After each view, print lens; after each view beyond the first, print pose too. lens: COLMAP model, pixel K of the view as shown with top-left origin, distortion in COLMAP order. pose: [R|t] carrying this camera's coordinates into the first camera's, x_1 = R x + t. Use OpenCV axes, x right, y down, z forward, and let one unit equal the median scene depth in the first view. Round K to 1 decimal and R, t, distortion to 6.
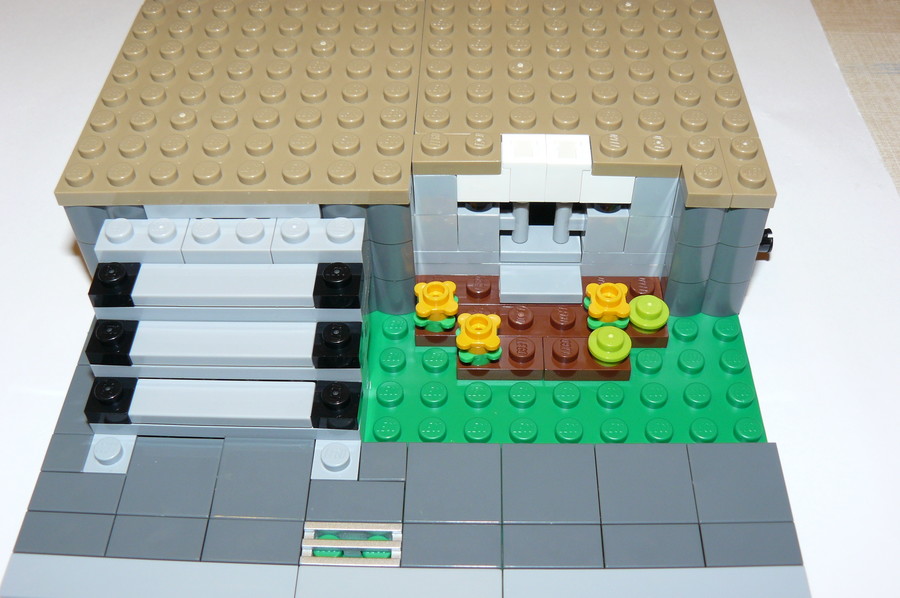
lens RADIAL K [[1011.0, 0, 453.2], [0, 1011.0, 226.6], [0, 0, 1]] dist [-0.174663, 0.029119]
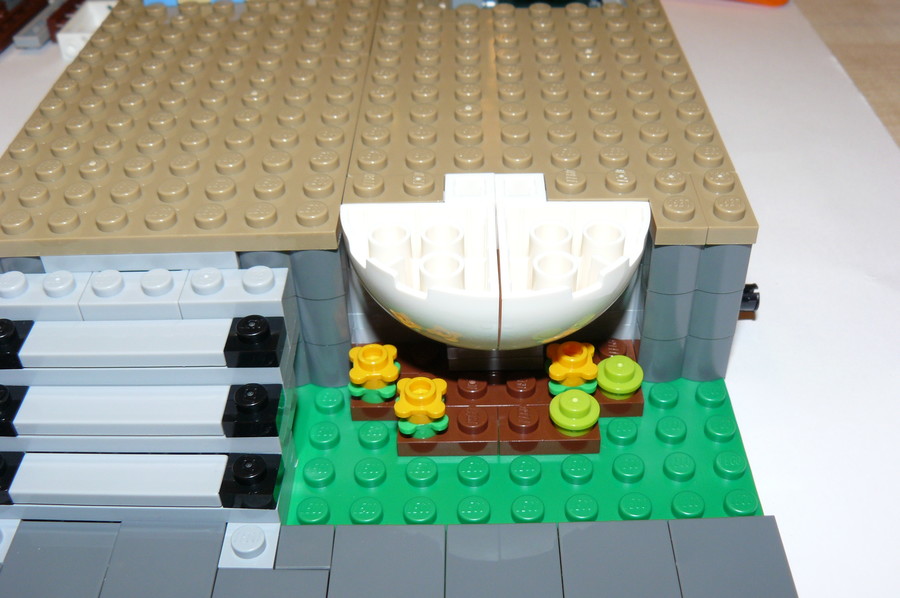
lens RADIAL K [[1011.0, 0, 453.2], [0, 1011.0, 226.6], [0, 0, 1]] dist [-0.174663, 0.029119]
pose [[0.999788, -0.019386, 0.006927, 0.049691], [0.020194, 0.988955, -0.146831, 0.086807], [-0.004004, 0.146940, 0.989137, 0.130959]]
